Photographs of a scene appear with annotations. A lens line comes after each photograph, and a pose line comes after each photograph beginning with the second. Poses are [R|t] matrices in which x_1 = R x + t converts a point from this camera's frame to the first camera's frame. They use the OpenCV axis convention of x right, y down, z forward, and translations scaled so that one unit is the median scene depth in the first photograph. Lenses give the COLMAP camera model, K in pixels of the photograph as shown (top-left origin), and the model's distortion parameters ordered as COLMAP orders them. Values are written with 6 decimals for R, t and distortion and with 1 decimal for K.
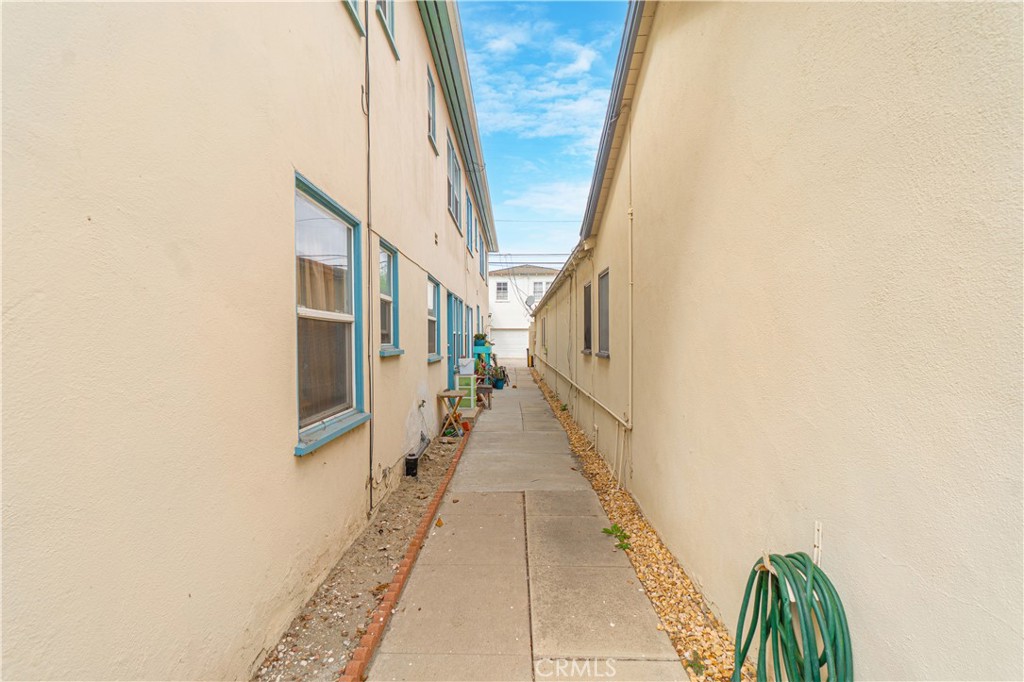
lens RADIAL K [[499.5, 0, 509.5], [0, 499.5, 345.9], [0, 0, 1]] dist [0.002429, 0.000041]
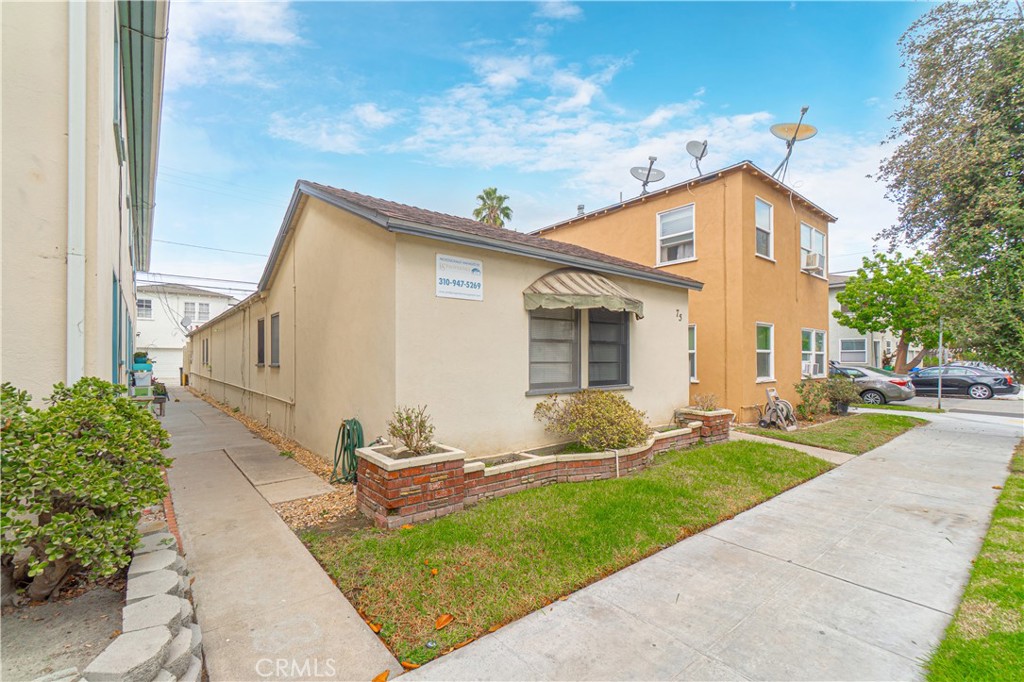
lens RADIAL K [[444.4, 0, 486.6], [0, 444.4, 359.3], [0, 0, 1]] dist [0.003997, 0.000879]
pose [[0.788388, 0.006386, 0.615145, -0.132076], [0.003647, 0.999880, -0.015055, 0.018851], [-0.615168, 0.014113, 0.788270, -0.462406]]
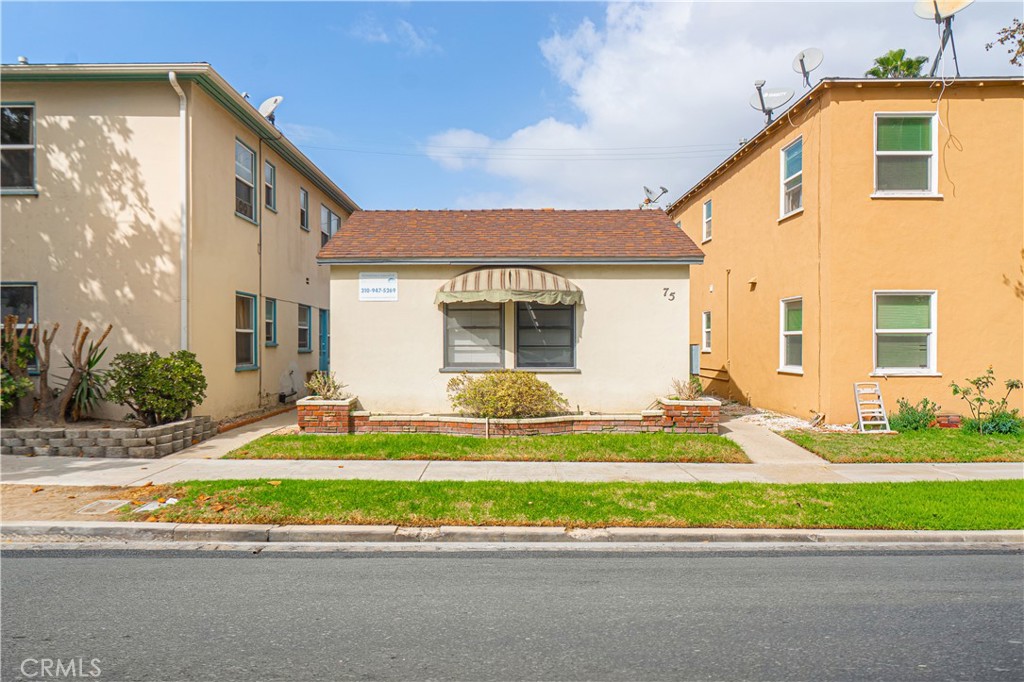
lens RADIAL K [[690.8, 0, 463.1], [0, 690.8, 350.6], [0, 0, 1]] dist [-0.009999, -0.003136]
pose [[0.998909, 0.007214, -0.046144, 0.538195], [-0.007322, 0.999971, -0.002184, 0.027353], [0.046127, 0.002520, 0.998932, -1.453804]]
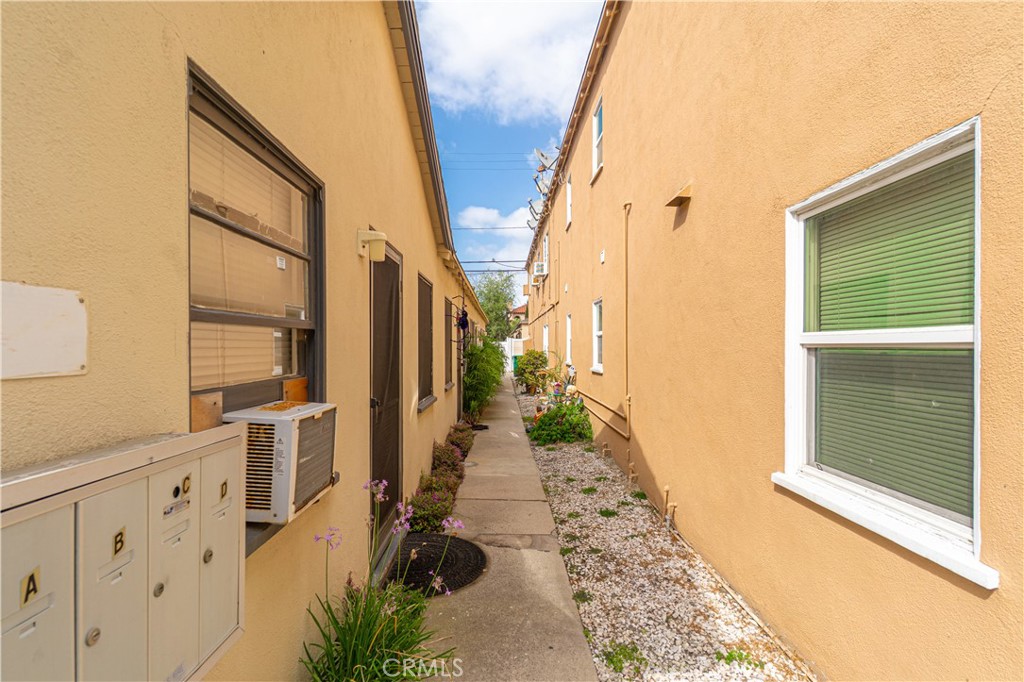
lens RADIAL K [[499.5, 0, 511.0], [0, 499.5, 342.1], [0, 0, 1]] dist [0.002429, 0.000041]
pose [[0.999291, 0.005360, 0.037254, 1.082321], [-0.004630, 0.999796, -0.019654, -0.018901], [-0.037352, 0.019468, 0.999113, 0.052888]]
